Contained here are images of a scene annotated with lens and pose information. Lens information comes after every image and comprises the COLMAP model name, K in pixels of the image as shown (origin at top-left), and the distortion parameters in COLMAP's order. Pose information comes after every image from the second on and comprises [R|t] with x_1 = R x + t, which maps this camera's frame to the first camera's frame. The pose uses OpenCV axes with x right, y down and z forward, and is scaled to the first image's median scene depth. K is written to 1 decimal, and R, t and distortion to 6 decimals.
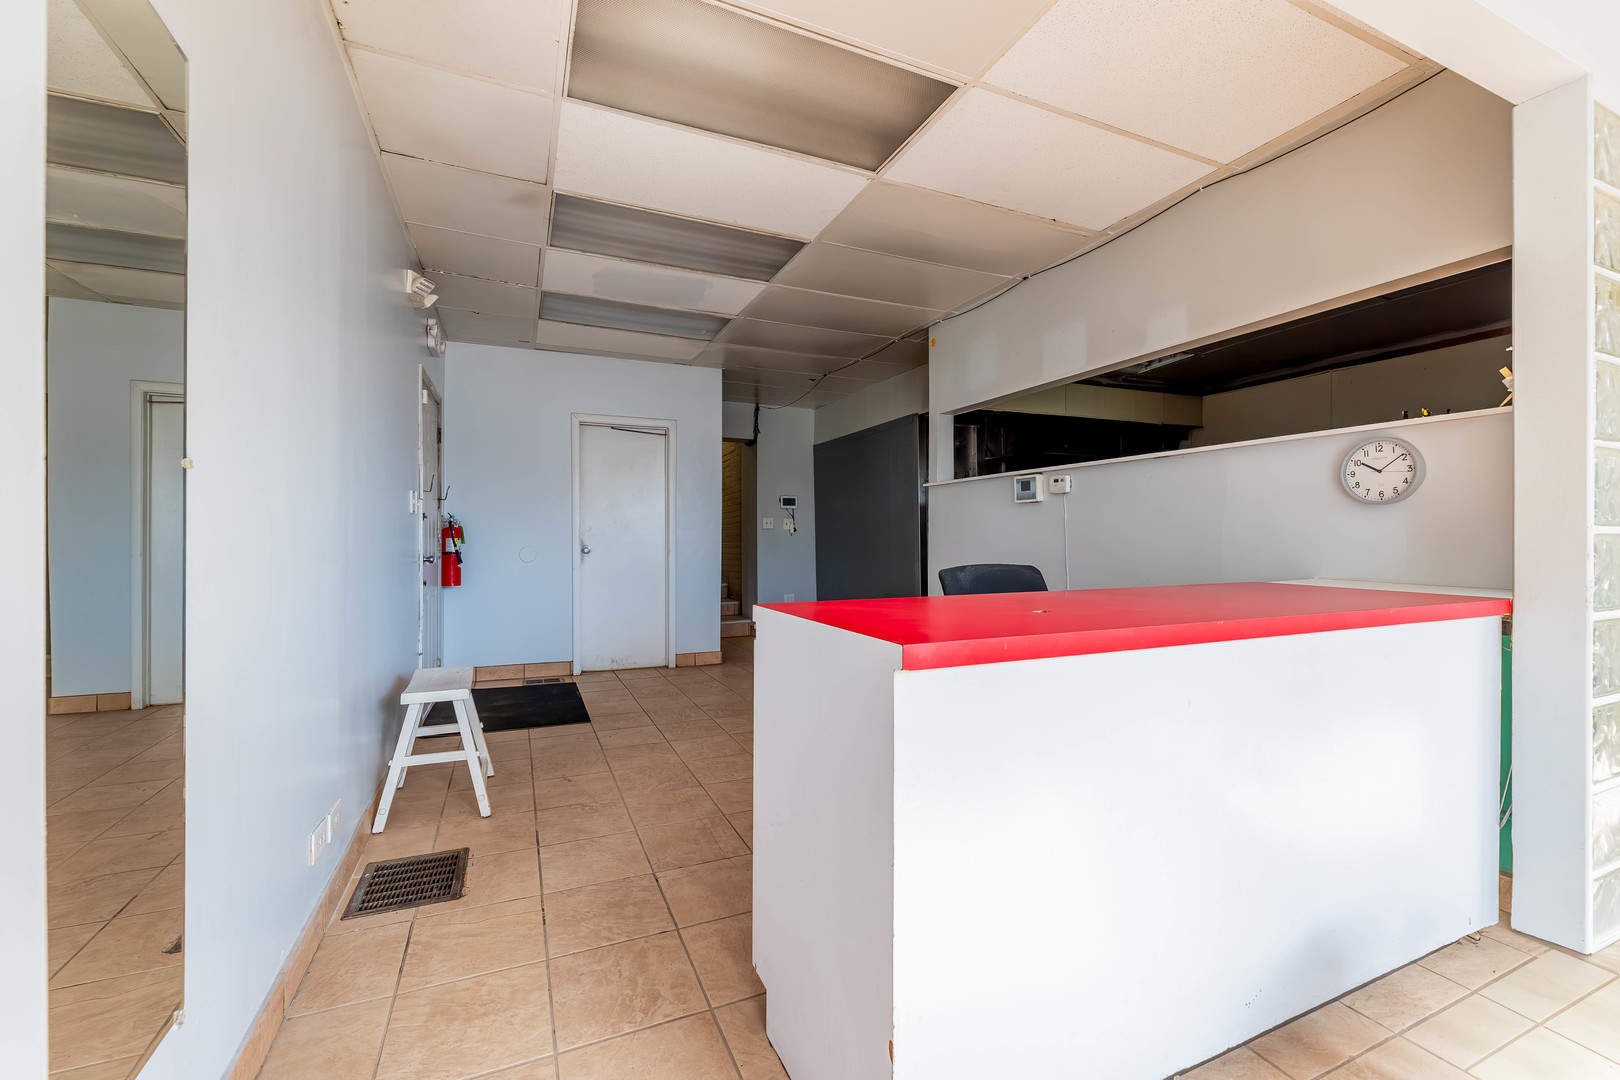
lens RADIAL K [[655.4, 0, 800.5], [0, 655.4, 537.3], [0, 0, 1]] dist [0.002504, 0.000260]
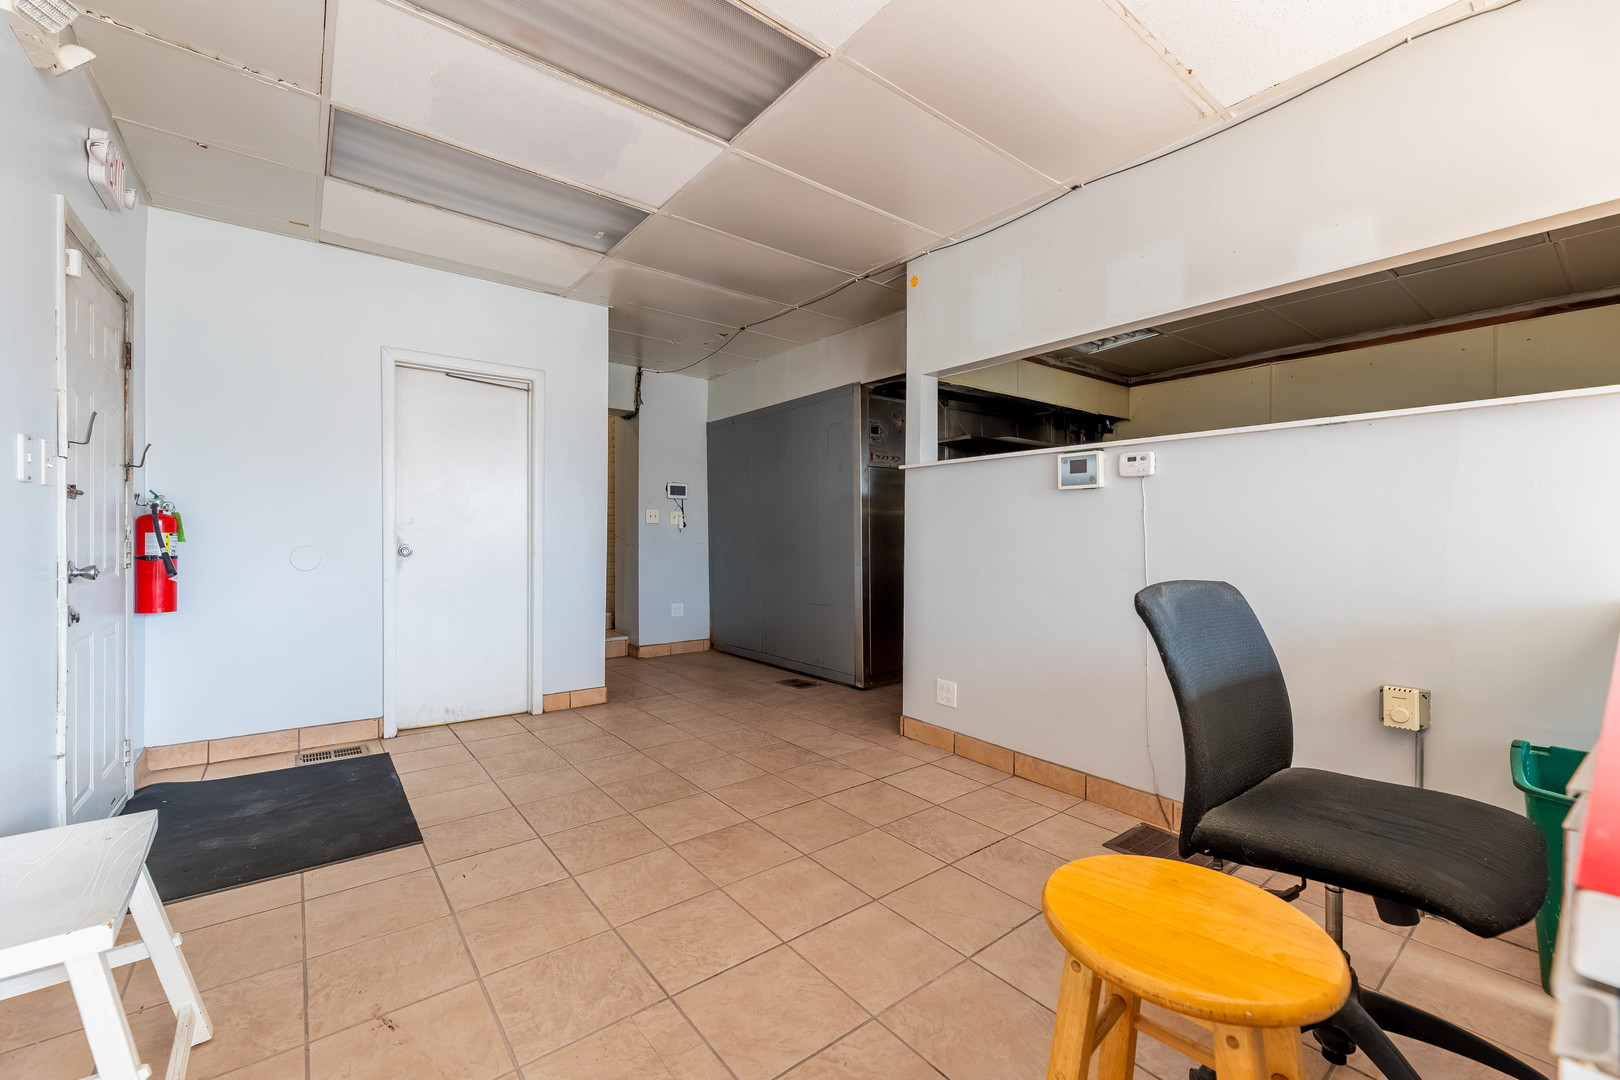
lens RADIAL K [[655.4, 0, 800.5], [0, 655.4, 537.3], [0, 0, 1]] dist [0.002504, 0.000260]
pose [[0.970201, 0.003824, 0.242272, -0.107872], [-0.005043, 0.999978, 0.004409, -0.000146], [-0.242250, -0.005499, 0.970198, 0.275623]]
